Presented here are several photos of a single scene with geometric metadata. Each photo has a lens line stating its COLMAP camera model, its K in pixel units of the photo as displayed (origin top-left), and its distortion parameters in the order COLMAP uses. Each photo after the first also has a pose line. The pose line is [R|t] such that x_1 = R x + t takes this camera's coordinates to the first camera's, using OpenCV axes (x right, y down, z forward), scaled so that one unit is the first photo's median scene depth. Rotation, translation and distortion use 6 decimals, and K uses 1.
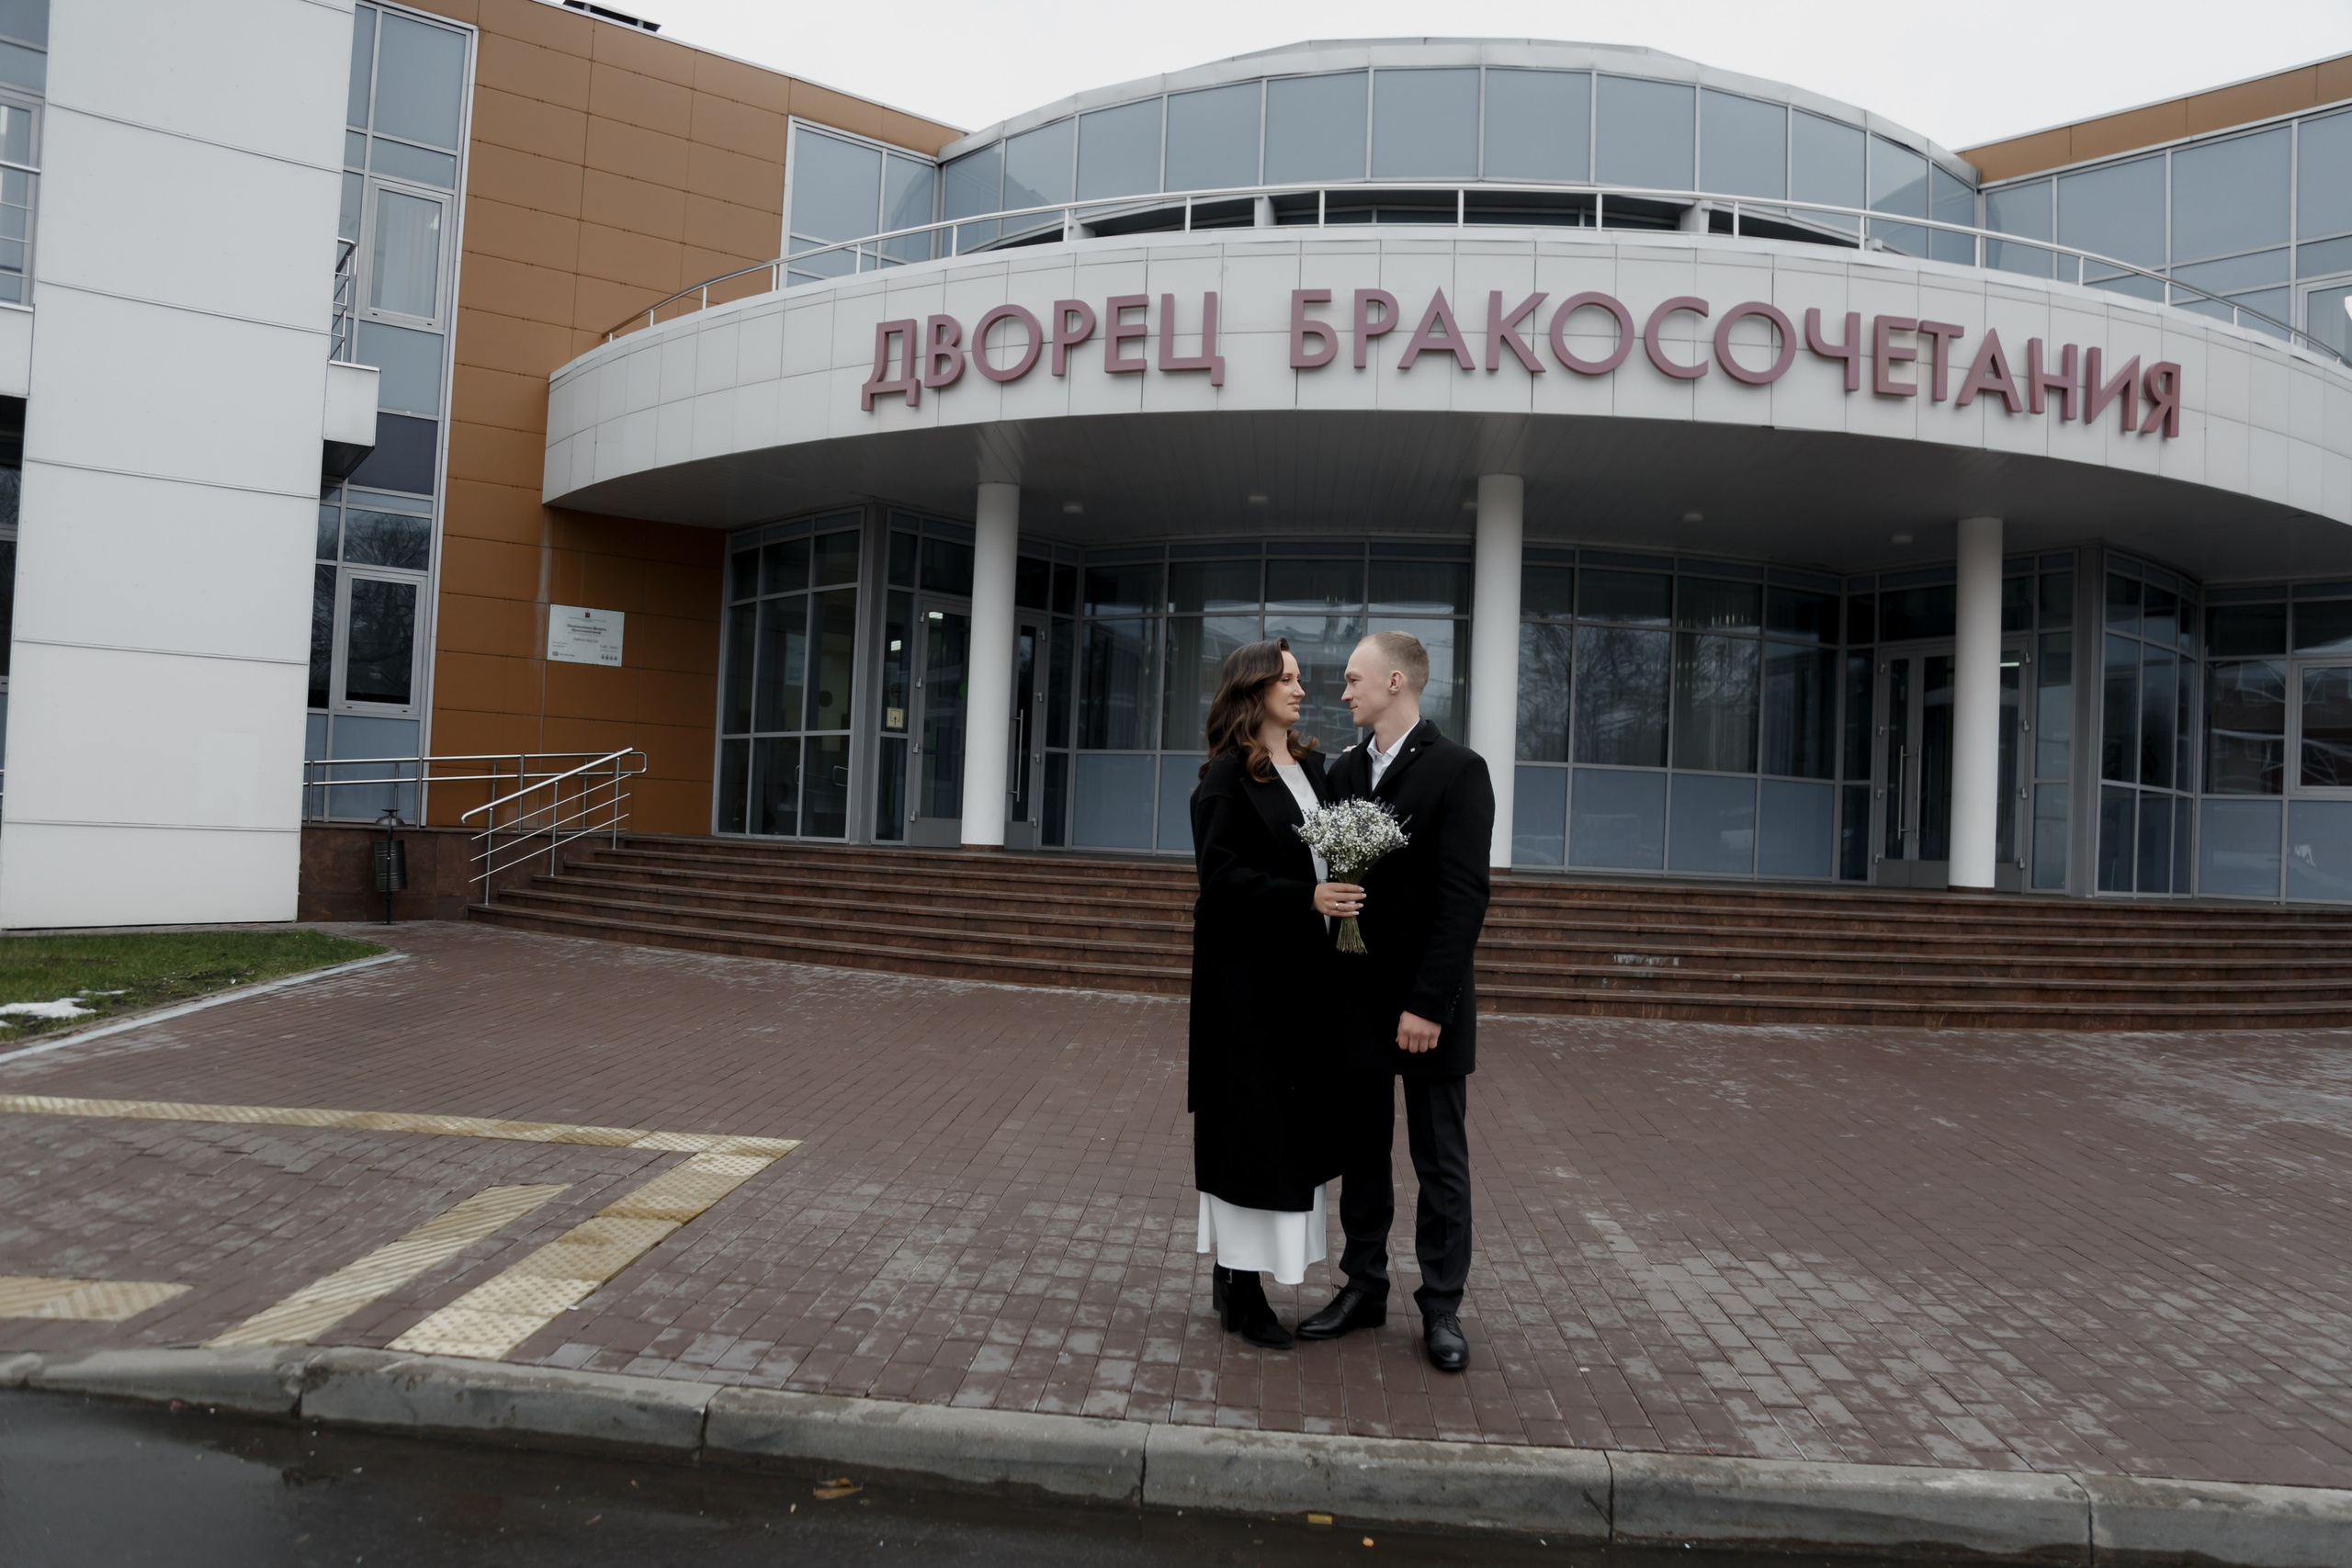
lens RADIAL K [[1682.9, 0, 1179.6], [0, 1682.9, 809.9], [0, 0, 1]] dist [-0.133921, 0.080844]
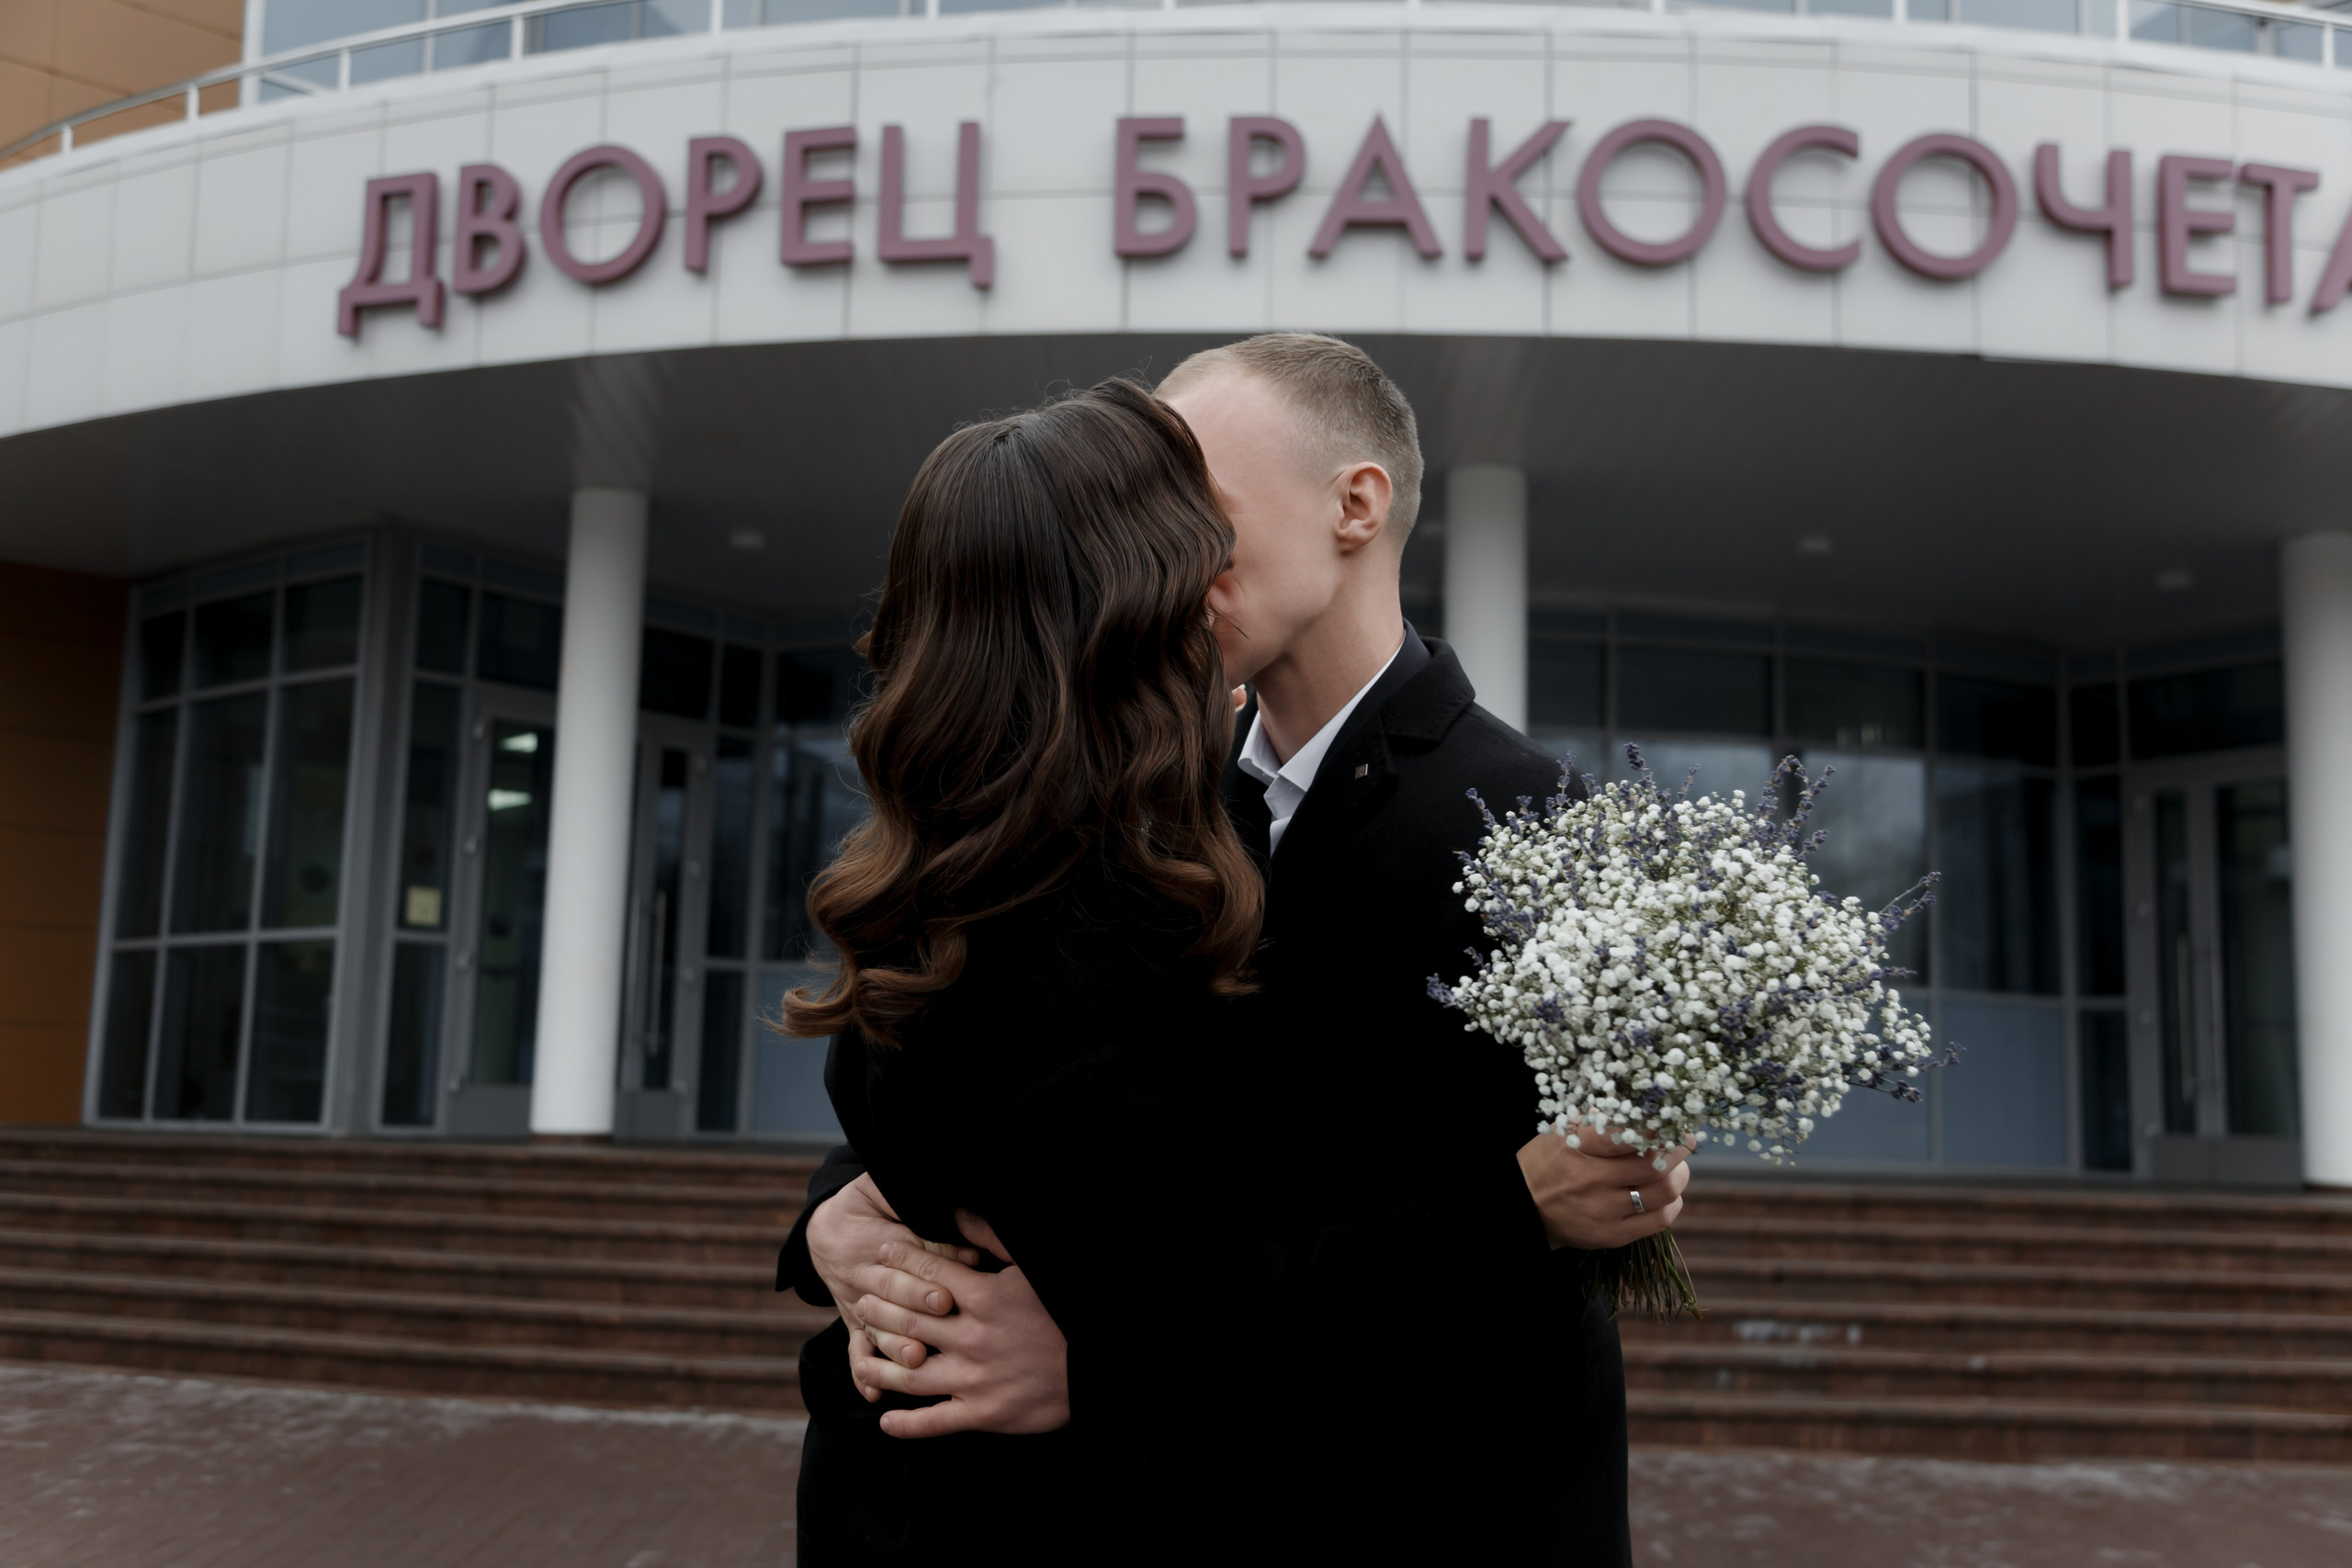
lens RADIAL K [[2363.2, 0, 1189.0], [0, 2363.2, 791.0], [0, 0, 1]] dist [0.000484, 0.115516]
pose [[0.996780, -0.004191, 0.080076, 0.027980], [0.013913, 0.992525, -0.121247, 0.008113], [-0.078970, 0.121971, 0.989387, 0.242831]]
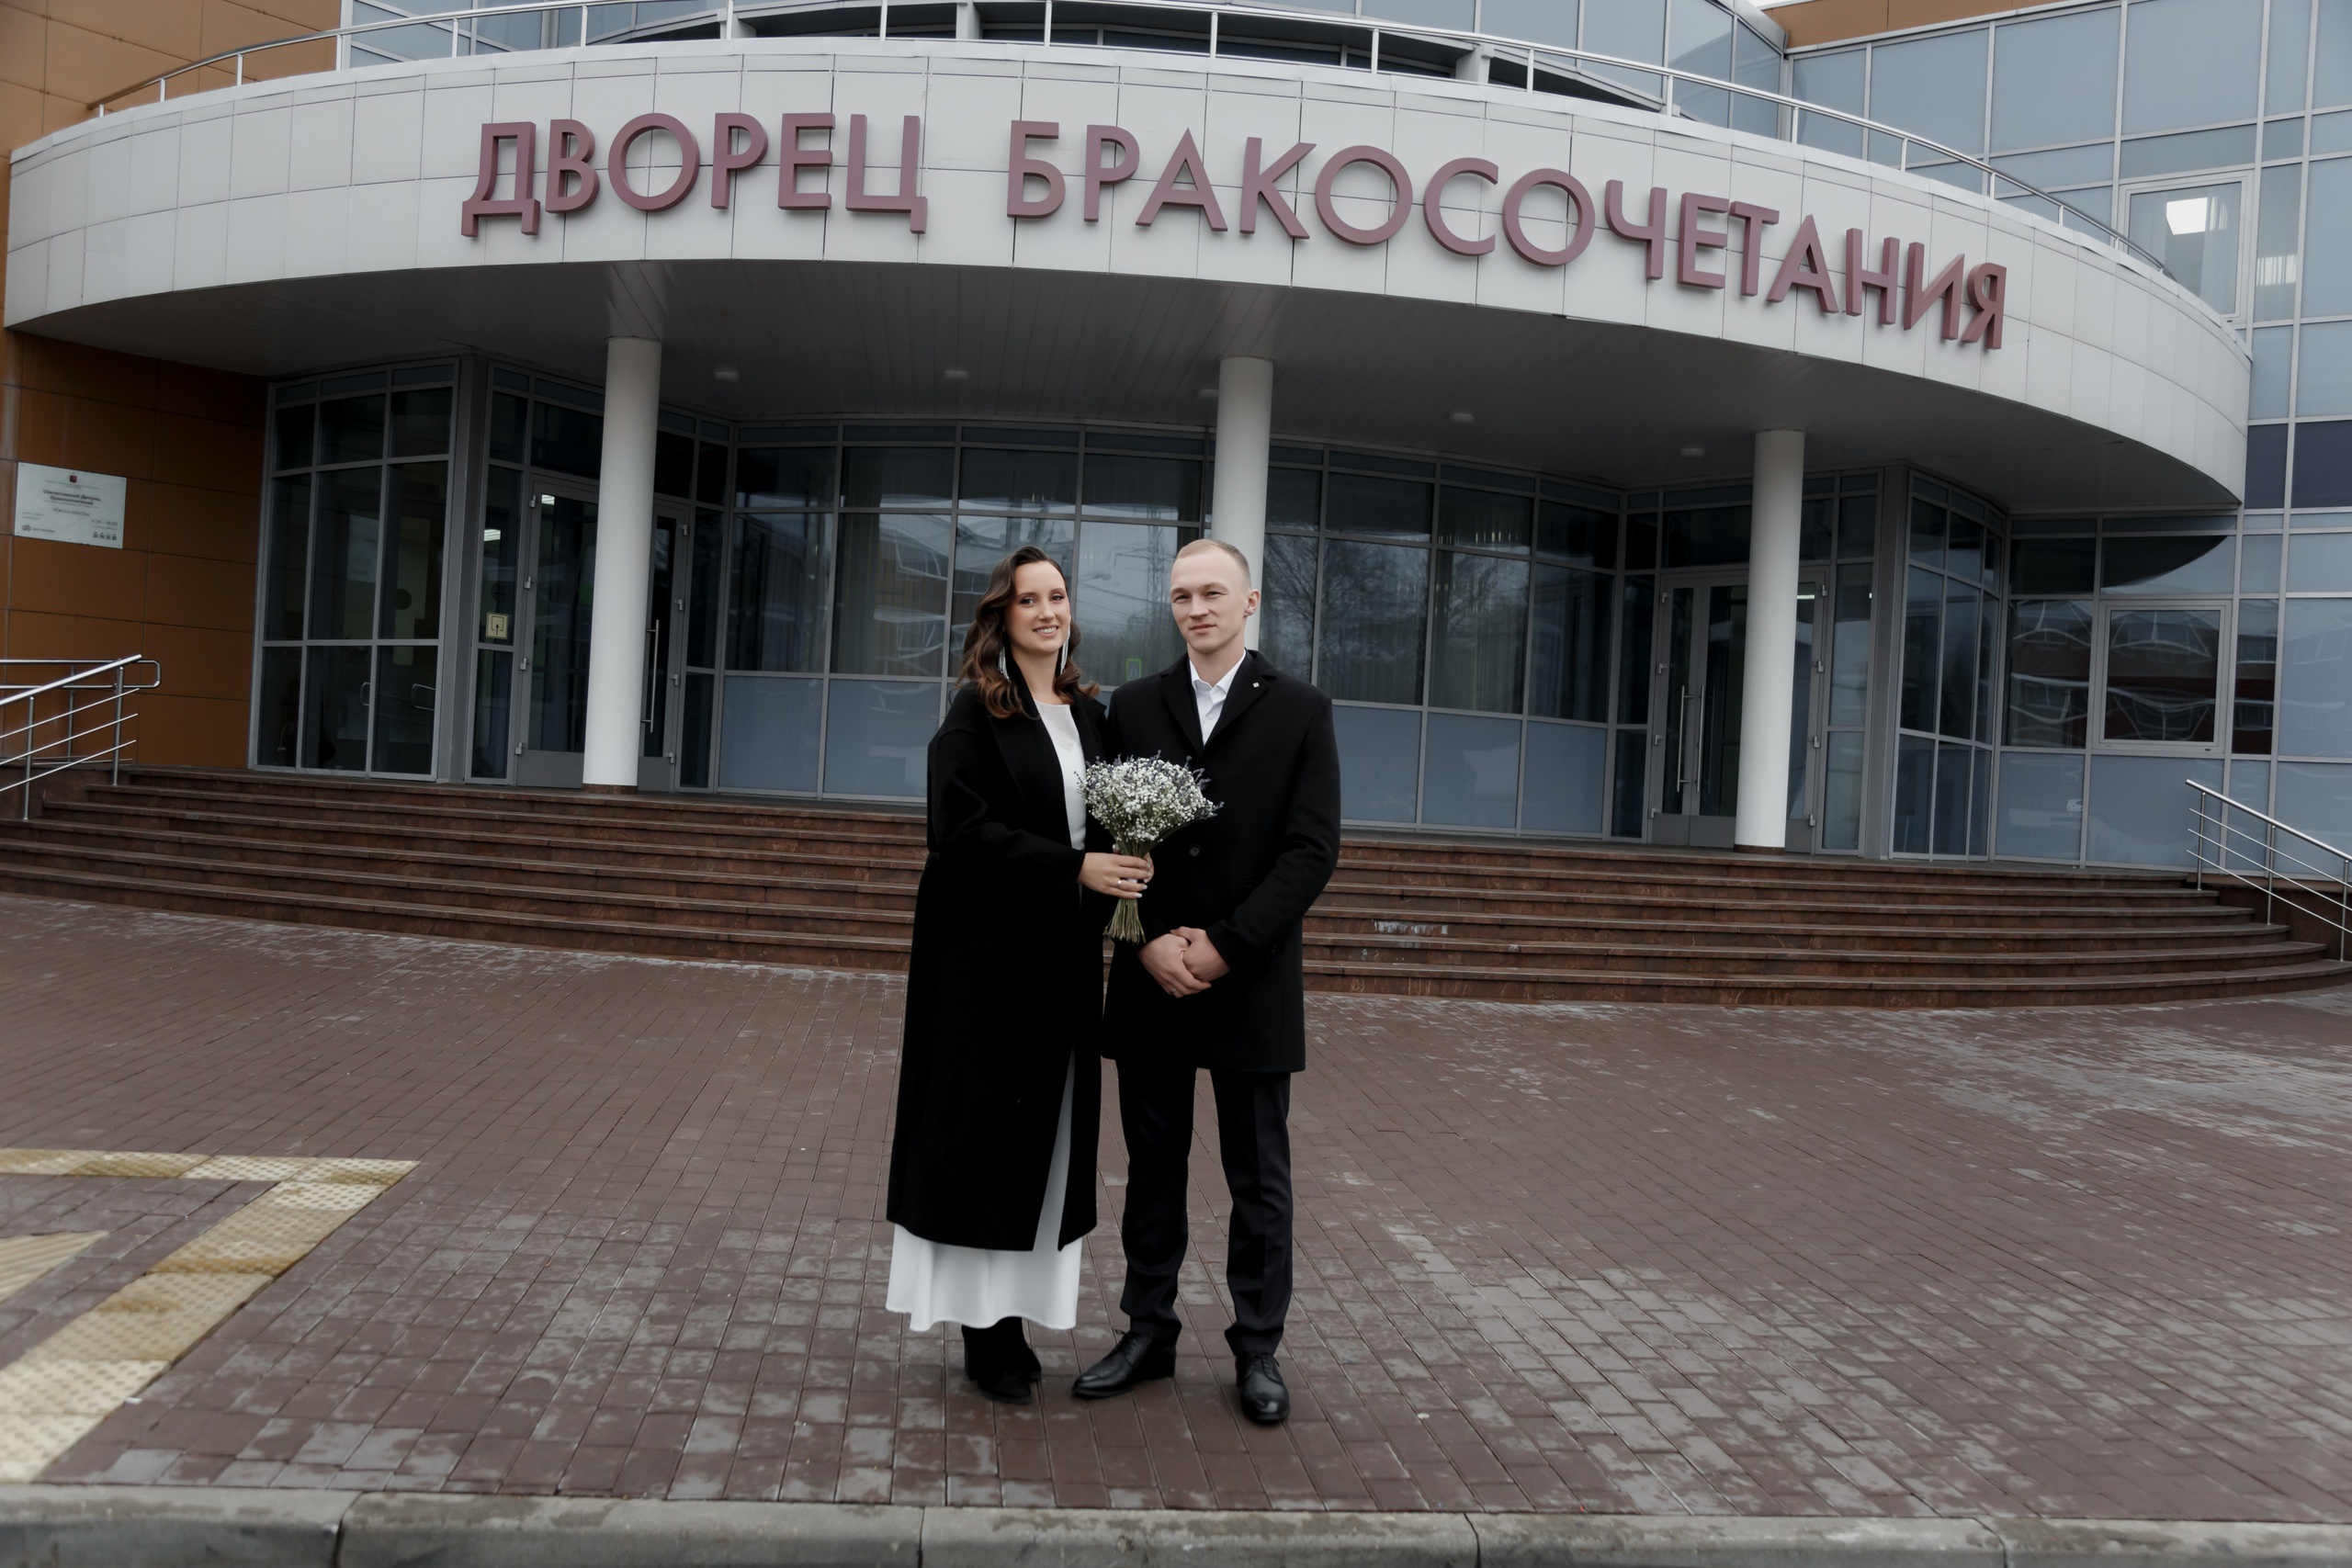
lens RADIAL K [[1974.7, 0, 1203.8], [0, 1974.7, 802.5], [0, 0, 1]] dist [-0.077218, 0.088237]
pose [[0.980294, 0.010121, 0.197284, -0.027706], [-0.015777, 0.999508, 0.027119, -0.001243], [-0.196913, -0.029697, 0.979971, 0.015373]]
